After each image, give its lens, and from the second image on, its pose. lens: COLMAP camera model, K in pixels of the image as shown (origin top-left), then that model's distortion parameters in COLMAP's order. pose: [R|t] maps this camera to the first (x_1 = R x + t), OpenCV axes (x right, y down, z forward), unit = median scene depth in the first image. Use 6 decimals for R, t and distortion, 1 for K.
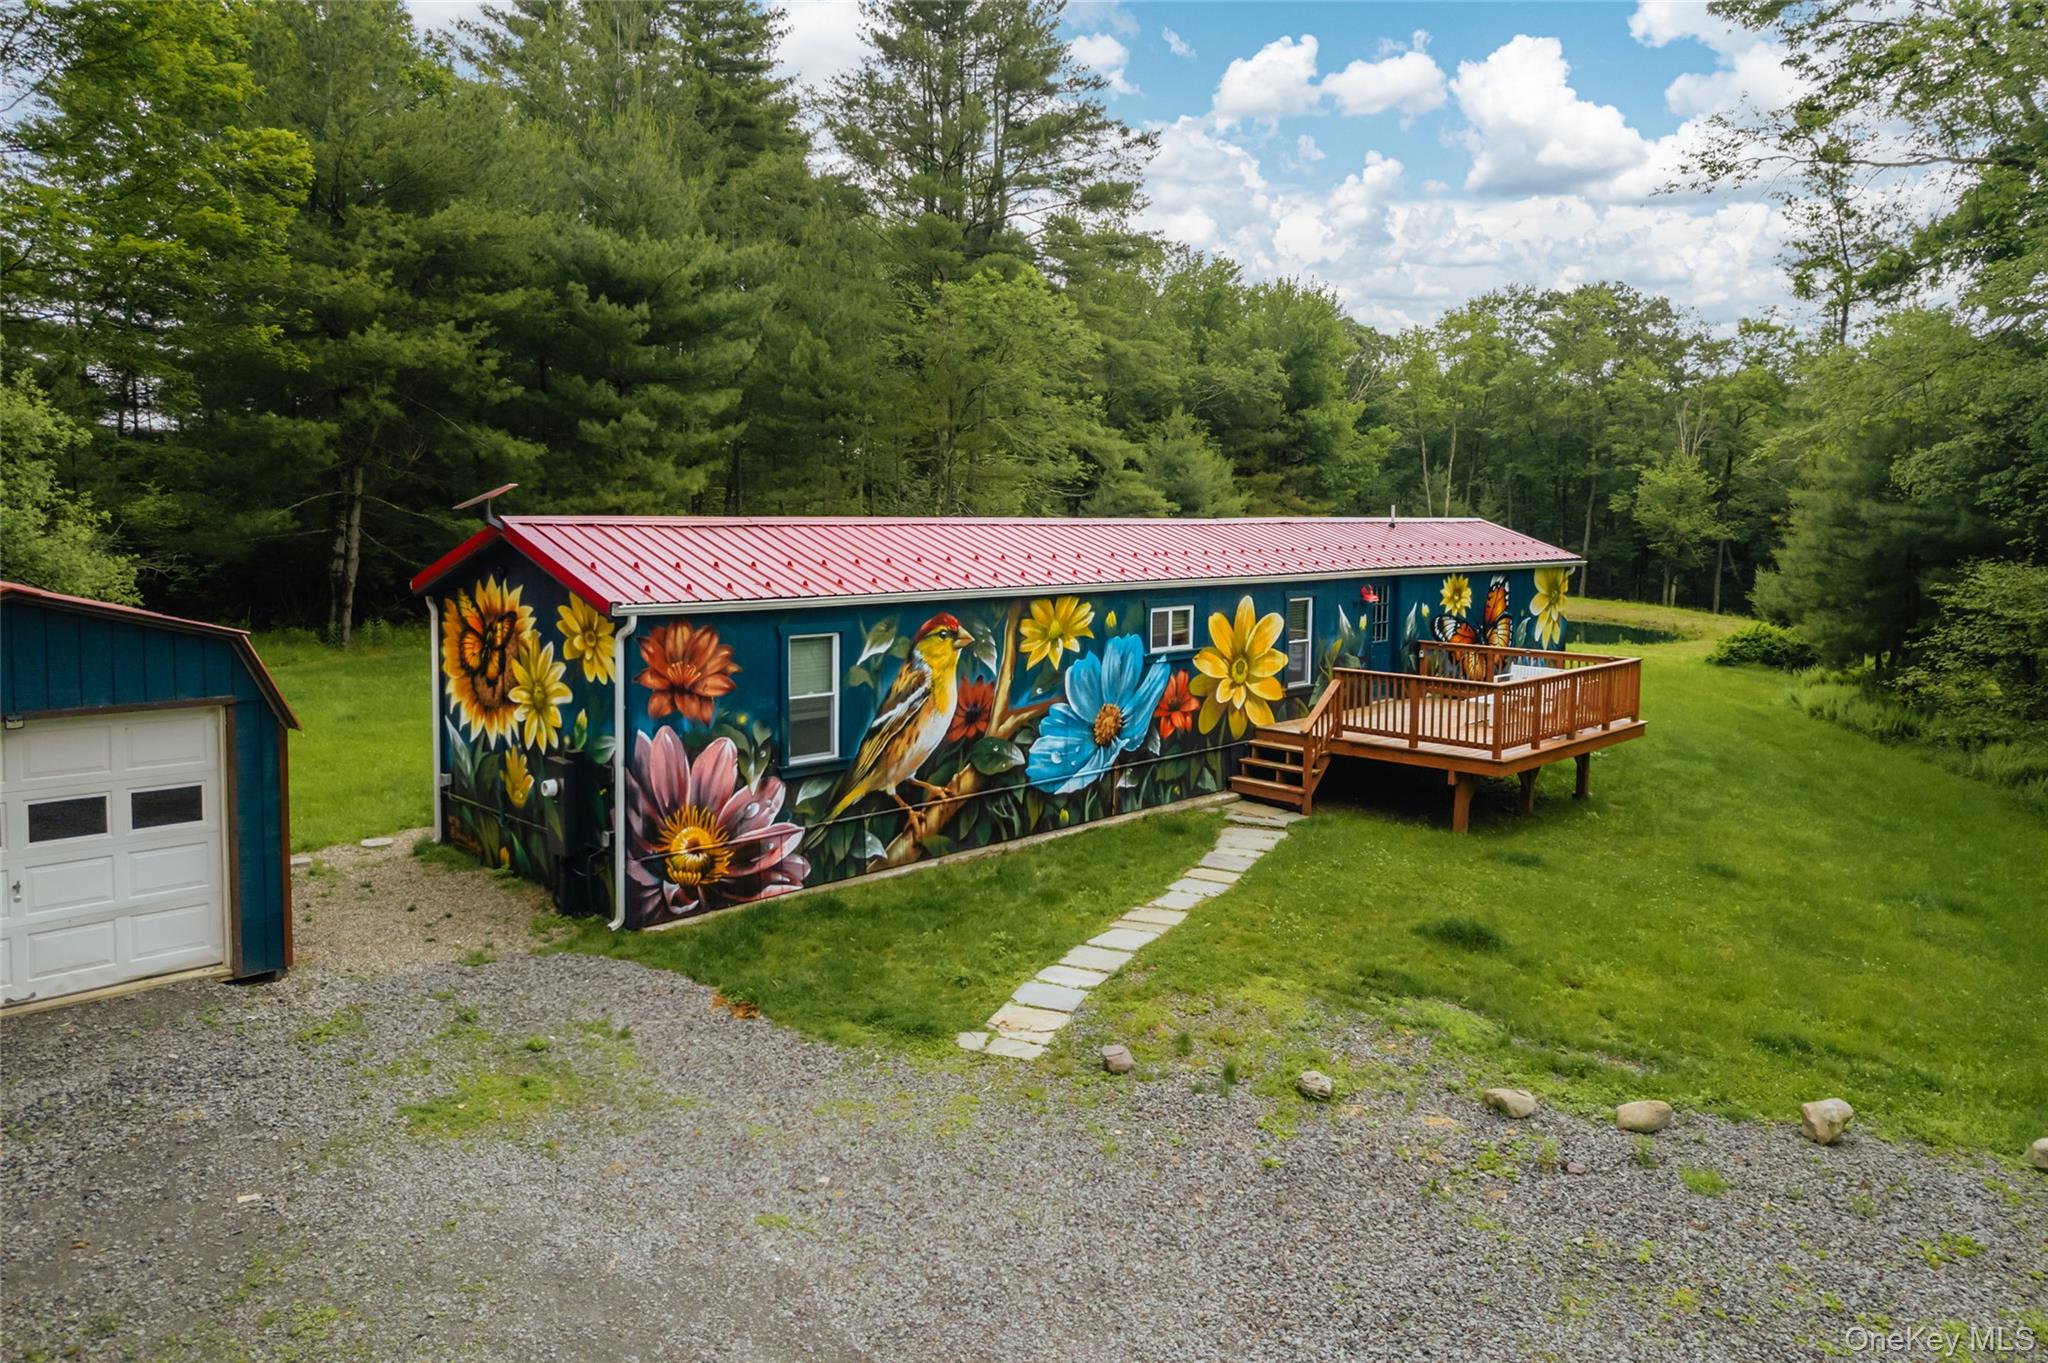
lens RADIAL K [[1306.3, 0, 1024.0], [0, 1306.3, 681.5], [0, 0, 1]] dist [0.000240, 0.001600]
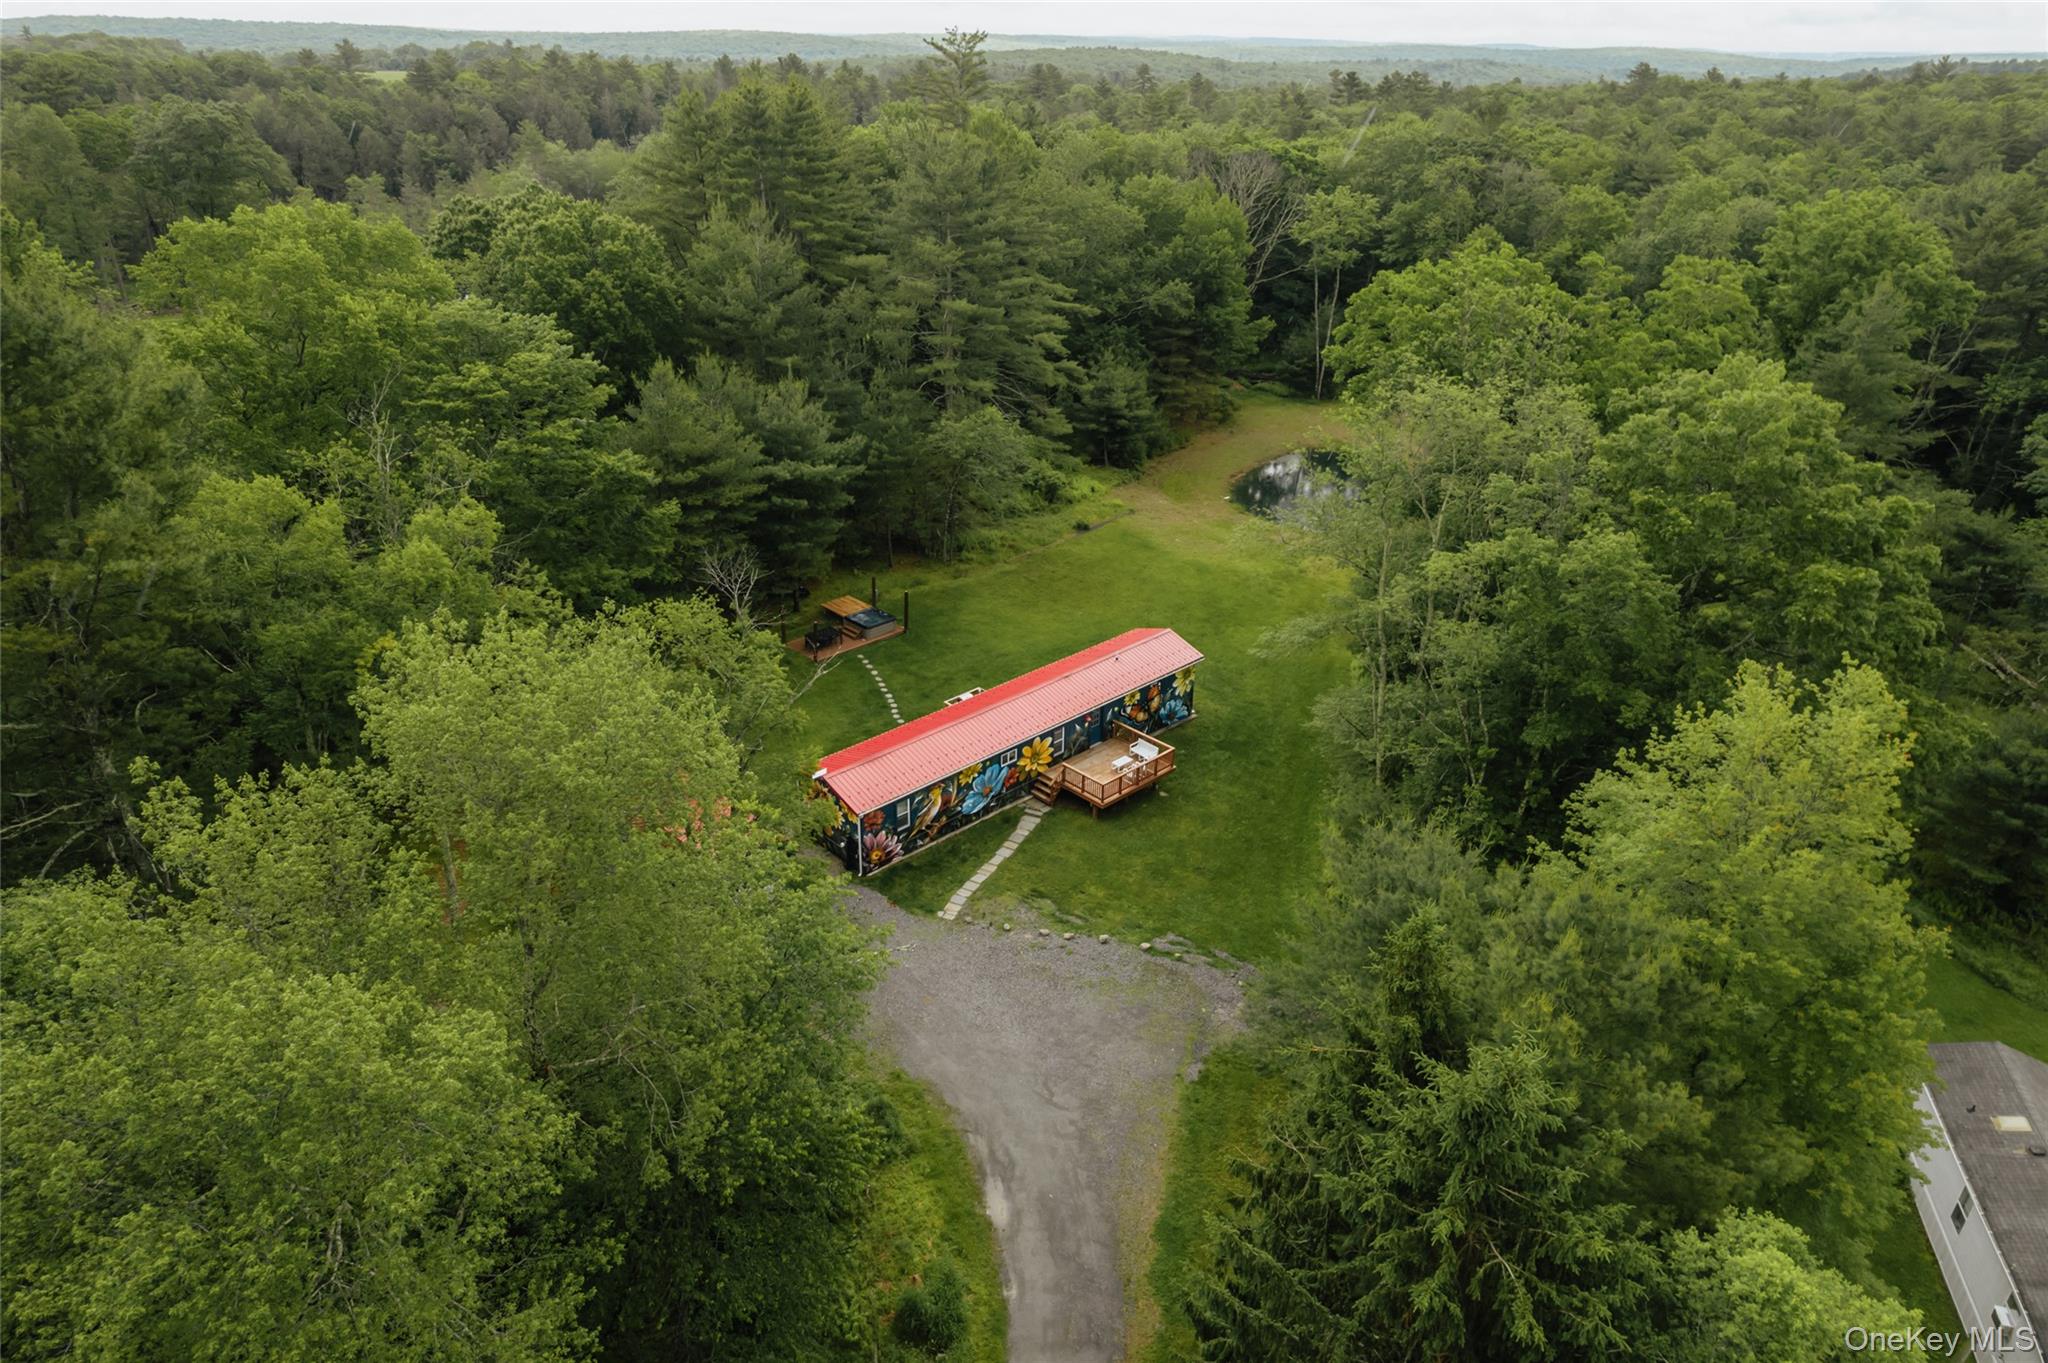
lens RADIAL K [[1306.3, 0, 1024.0], [0, 1306.3, 681.5], [0, 0, 1]] dist [0.000240, 0.001600]
pose [[0.999381, 0.019654, -0.029177, 0.289669], [-0.007323, 0.927444, 0.373890, -1.718649], [0.034408, -0.373445, 0.927014, -2.330140]]
